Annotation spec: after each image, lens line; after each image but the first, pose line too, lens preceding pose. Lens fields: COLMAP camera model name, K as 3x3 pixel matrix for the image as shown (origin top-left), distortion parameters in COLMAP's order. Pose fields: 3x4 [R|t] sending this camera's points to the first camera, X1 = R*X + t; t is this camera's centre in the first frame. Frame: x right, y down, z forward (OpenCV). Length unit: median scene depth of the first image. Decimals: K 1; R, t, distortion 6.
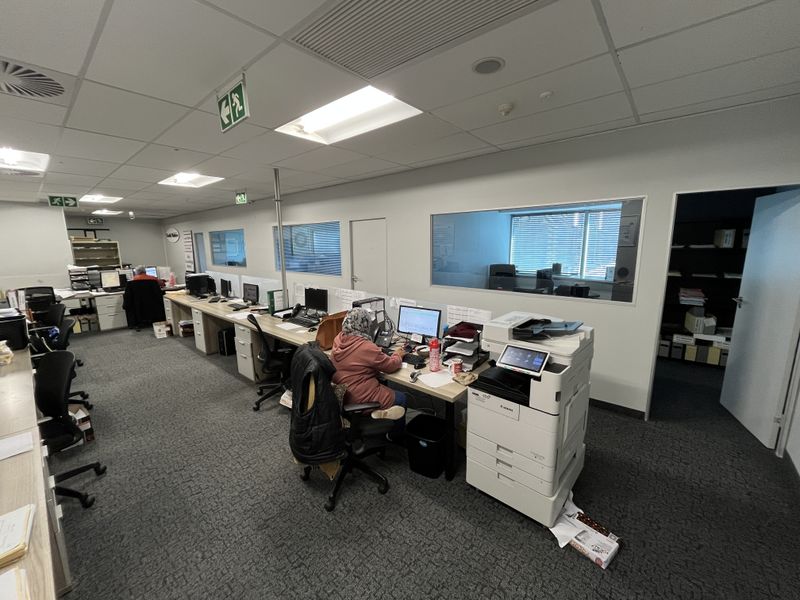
lens RADIAL K [[325.1, 0, 399.7], [0, 325.1, 298.4], [0, 0, 1]] dist [-0.003963, -0.000485]
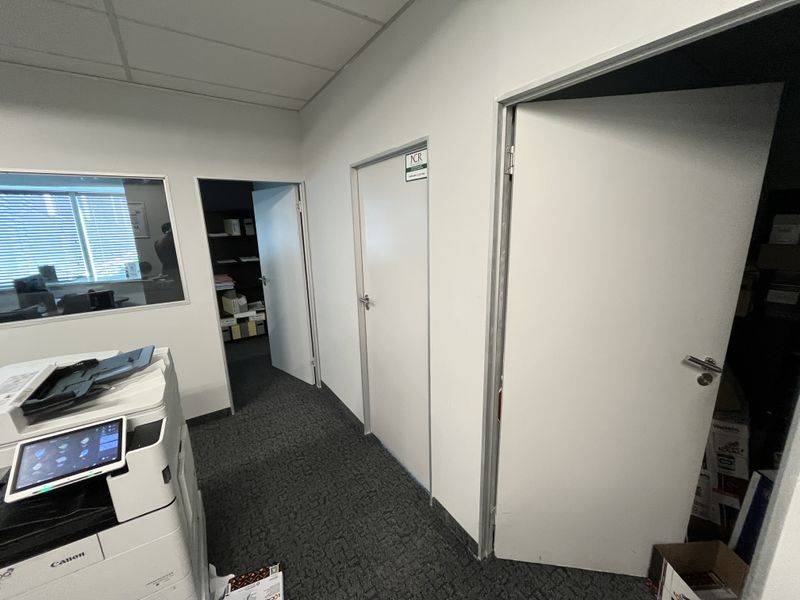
lens RADIAL K [[325.1, 0, 396.6], [0, 325.1, 301.1], [0, 0, 1]] dist [-0.003963, -0.000485]
pose [[0.274691, -0.215733, 0.937019, 0.053573], [0.185579, 0.968078, 0.168481, -0.026715], [-0.943454, 0.127611, 0.305958, 0.195538]]
